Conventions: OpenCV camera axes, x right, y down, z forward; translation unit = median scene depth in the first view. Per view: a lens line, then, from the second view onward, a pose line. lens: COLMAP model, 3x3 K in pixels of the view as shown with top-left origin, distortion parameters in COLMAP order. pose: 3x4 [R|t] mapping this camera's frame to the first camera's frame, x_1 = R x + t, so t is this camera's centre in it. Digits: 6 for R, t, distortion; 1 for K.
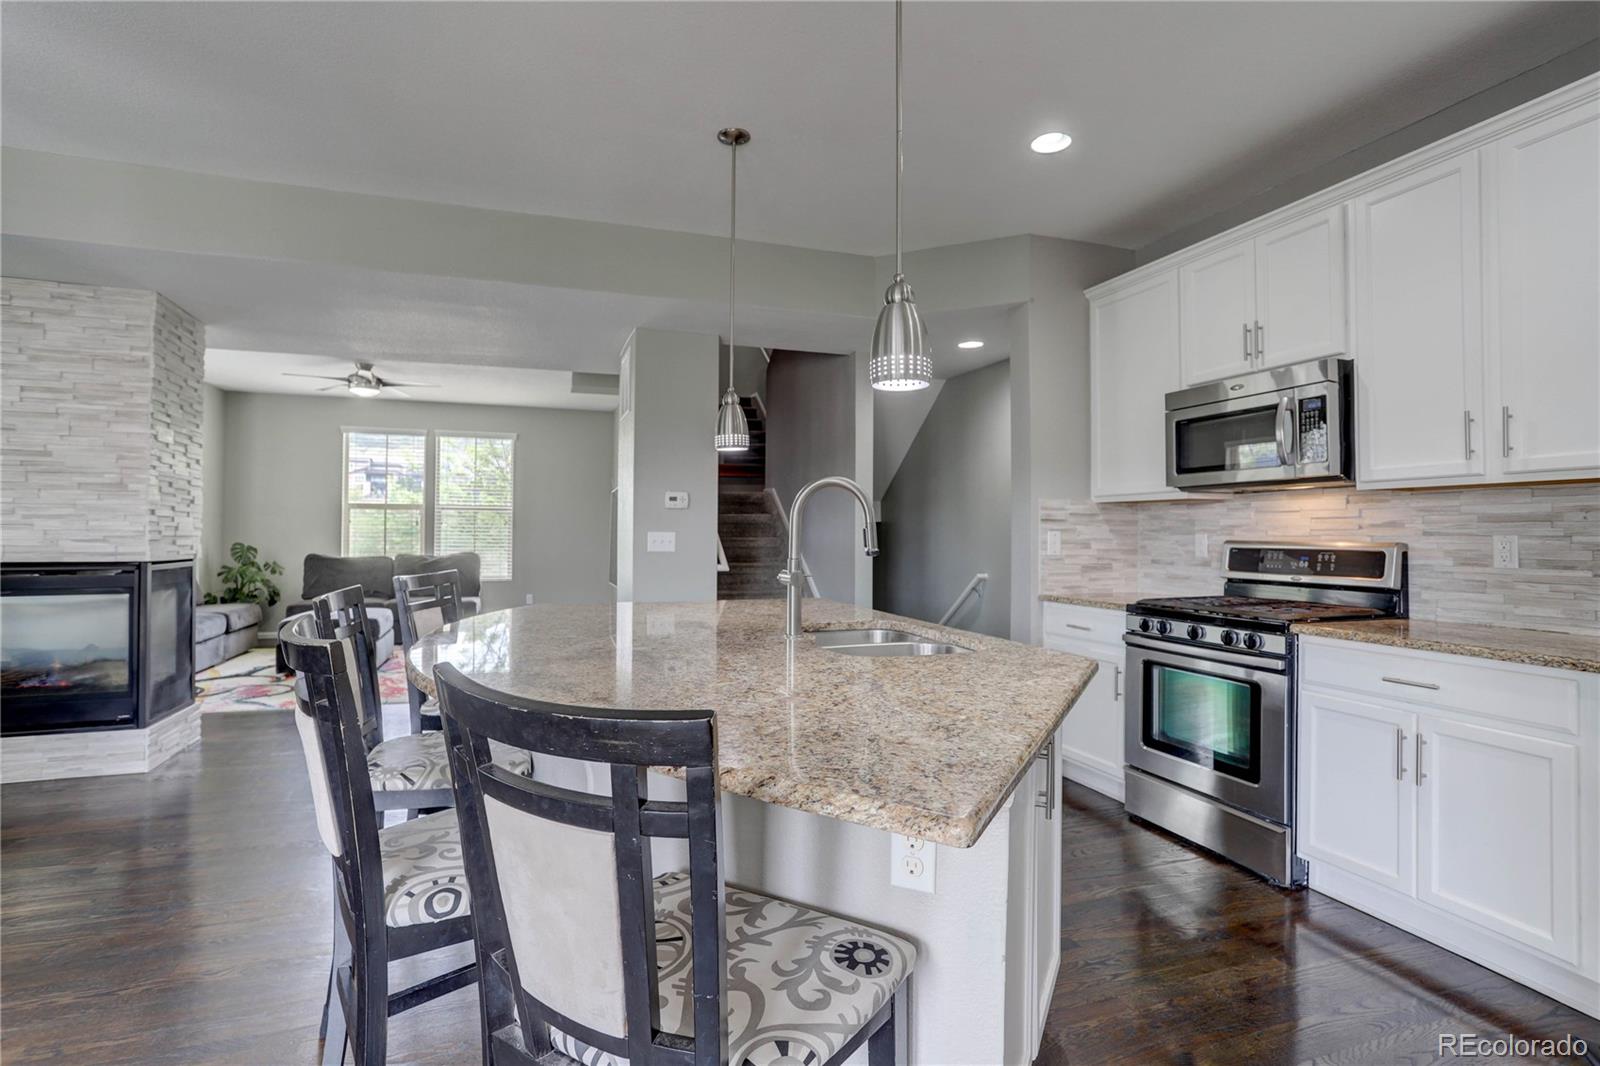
lens RADIAL K [[780.0, 0, 800.7], [0, 780.0, 523.0], [0, 0, 1]] dist [-0.030873, 0.014233]
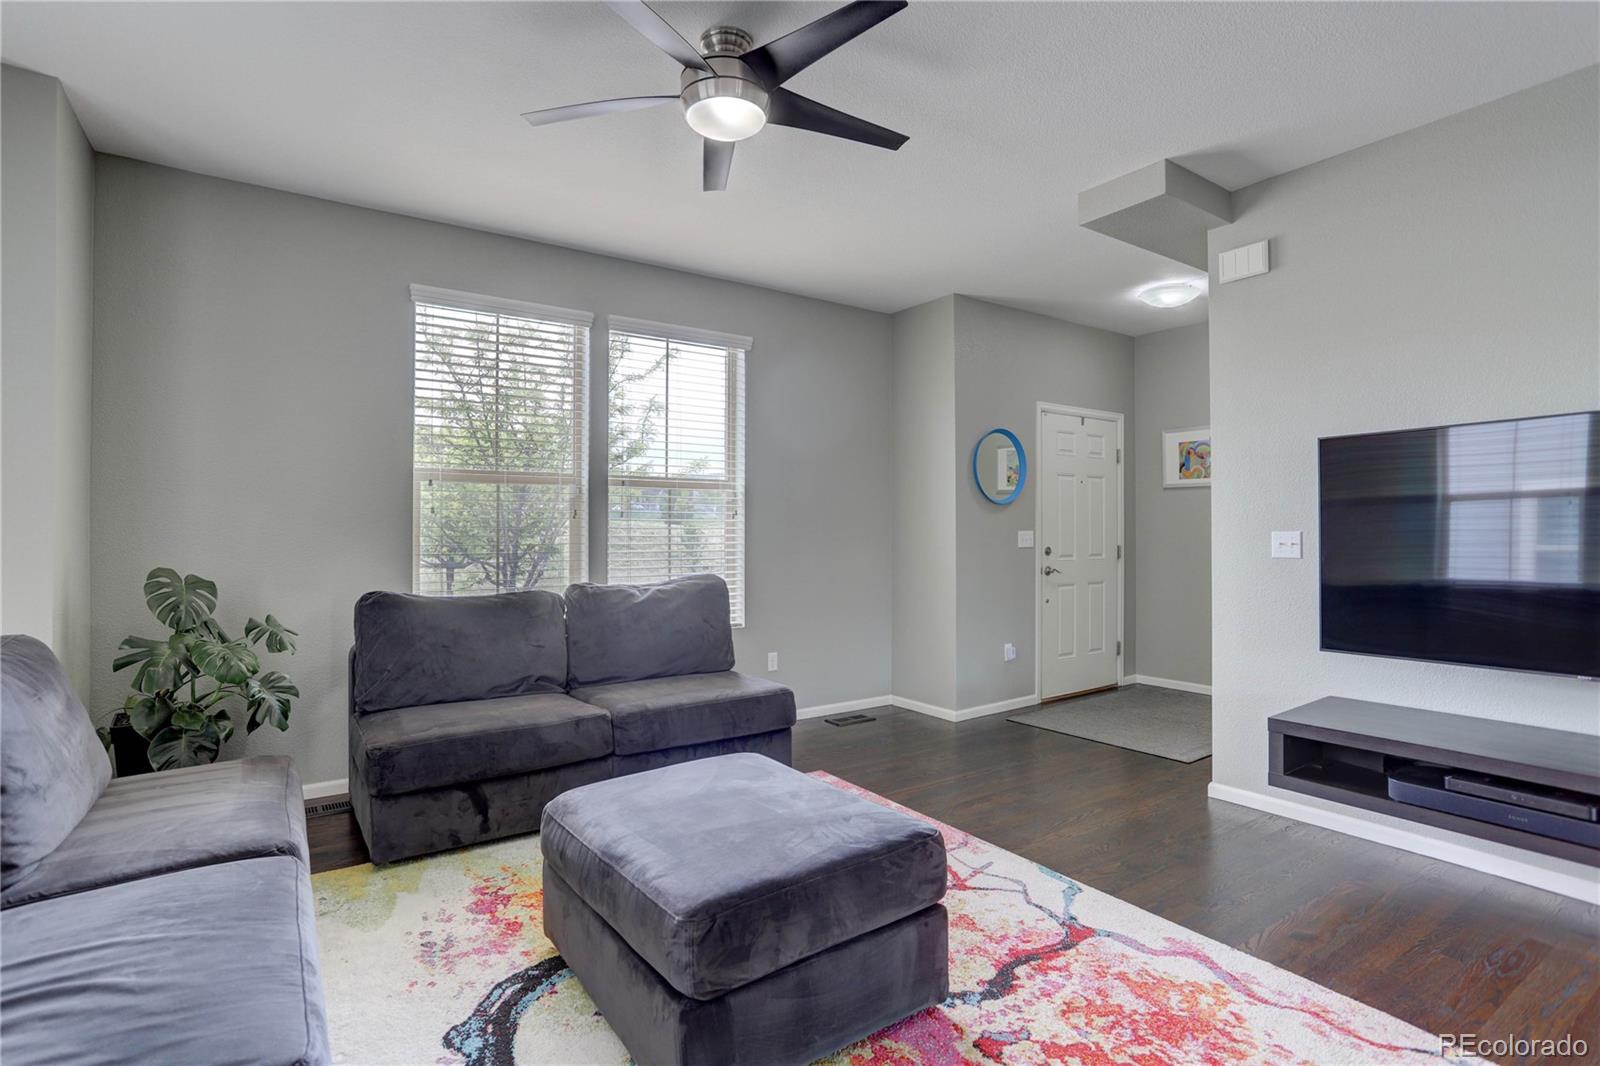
lens RADIAL K [[780.0, 0, 798.4], [0, 780.0, 530.6], [0, 0, 1]] dist [-0.030873, 0.014233]
pose [[0.963758, -0.007597, 0.266668, -1.180718], [0.004598, 0.999919, 0.011871, 0.012098], [-0.266737, -0.010215, 0.963715, 1.269701]]
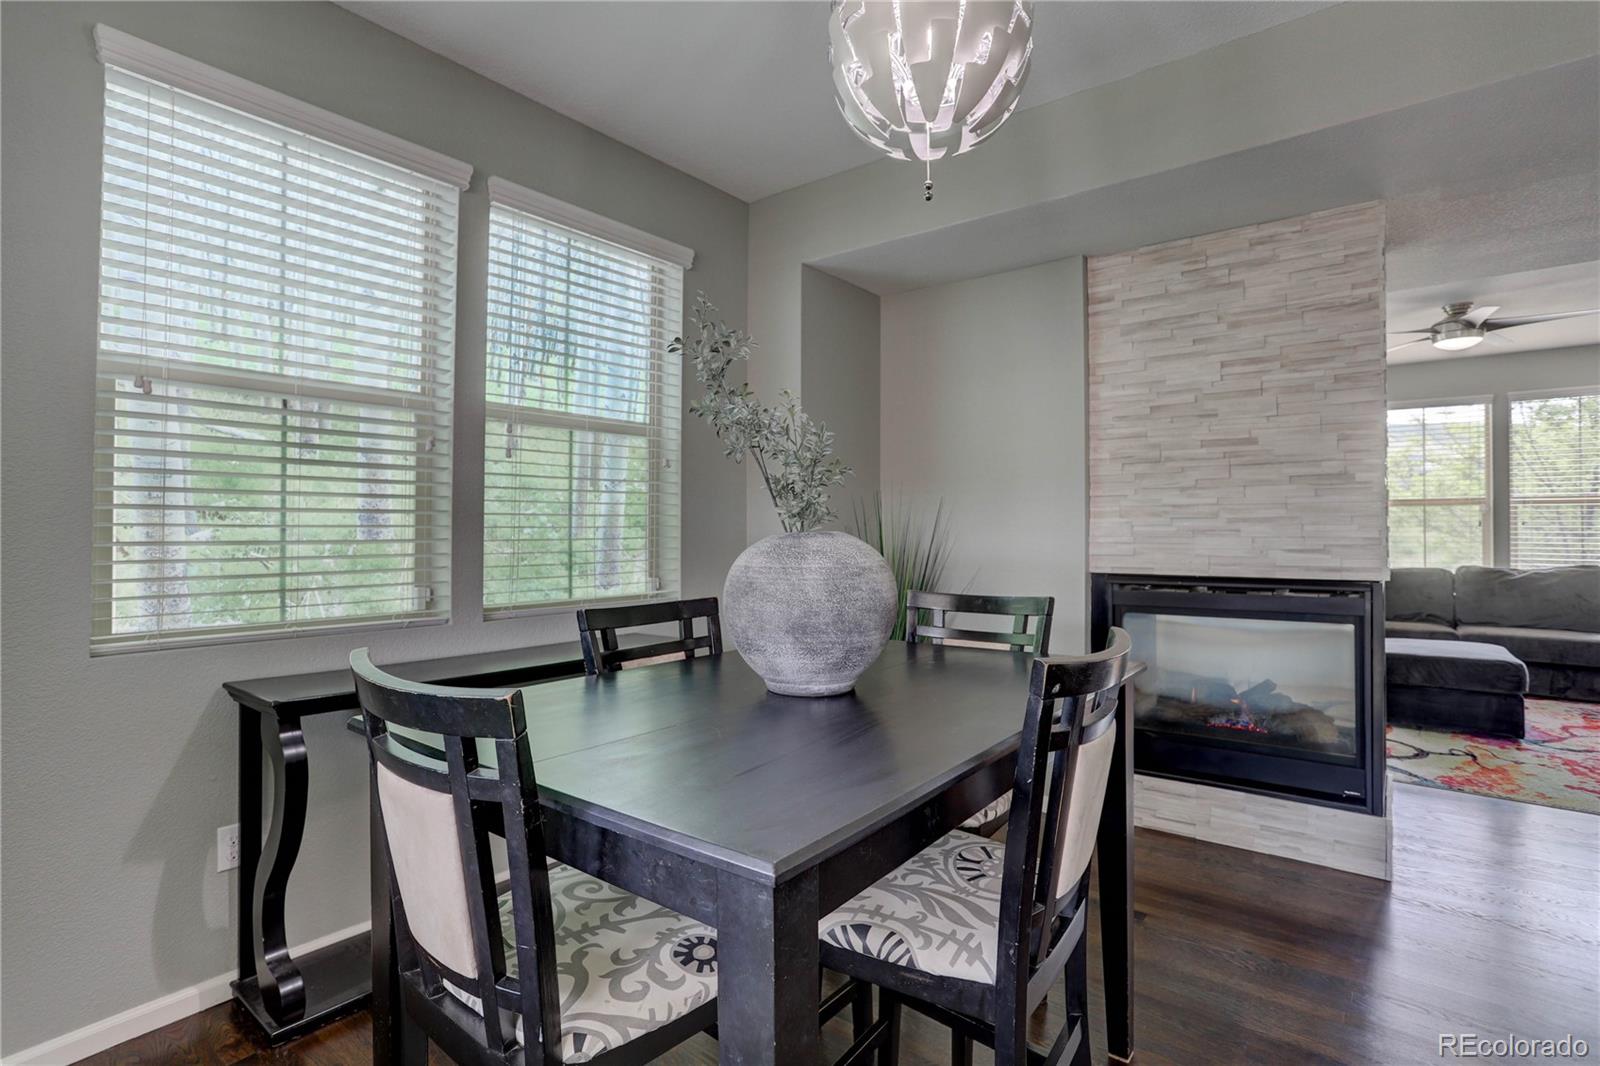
lens RADIAL K [[780.0, 0, 796.7], [0, 780.0, 516.4], [0, 0, 1]] dist [-0.030873, 0.014233]
pose [[0.551521, -0.020602, -0.833907, -0.561962], [0.013448, 0.999785, -0.015806, -0.005914], [0.834053, -0.002497, 0.551679, 0.160354]]
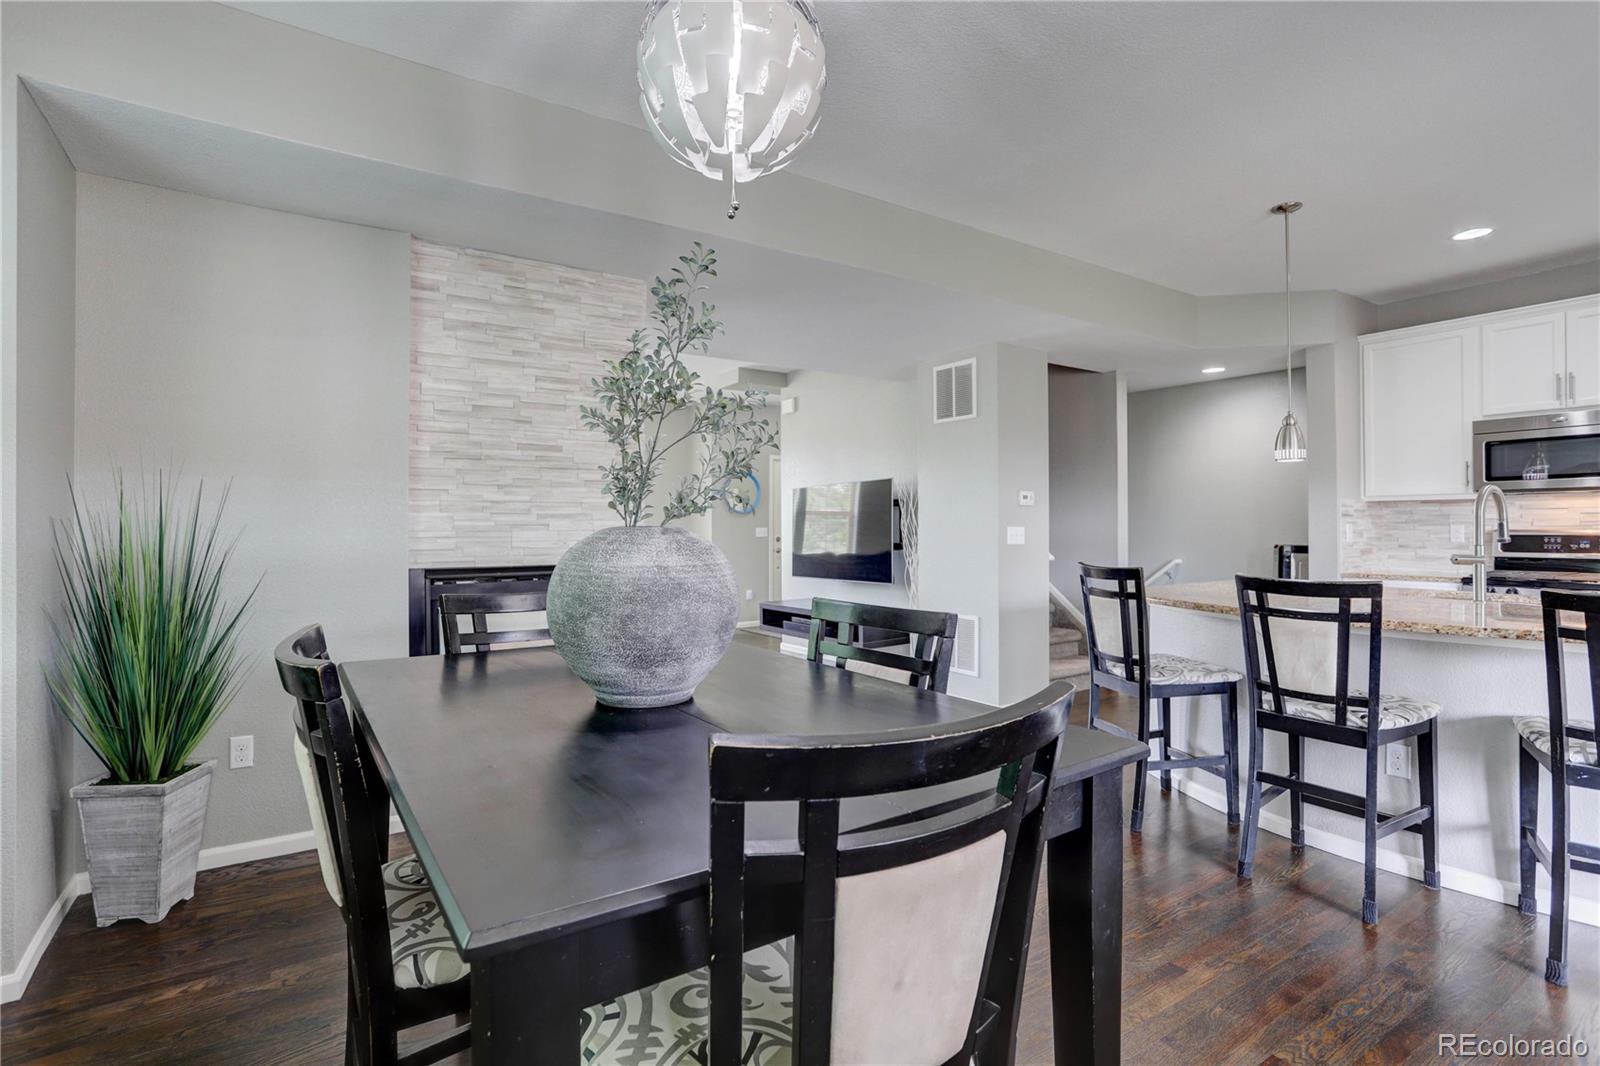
lens RADIAL K [[780.0, 0, 785.5], [0, 780.0, 518.1], [0, 0, 1]] dist [-0.030873, 0.014233]
pose [[0.966366, -0.005346, 0.257114, -0.934495], [0.004124, 0.999977, 0.005292, -0.009727], [-0.257137, -0.004054, 0.966367, 0.013525]]
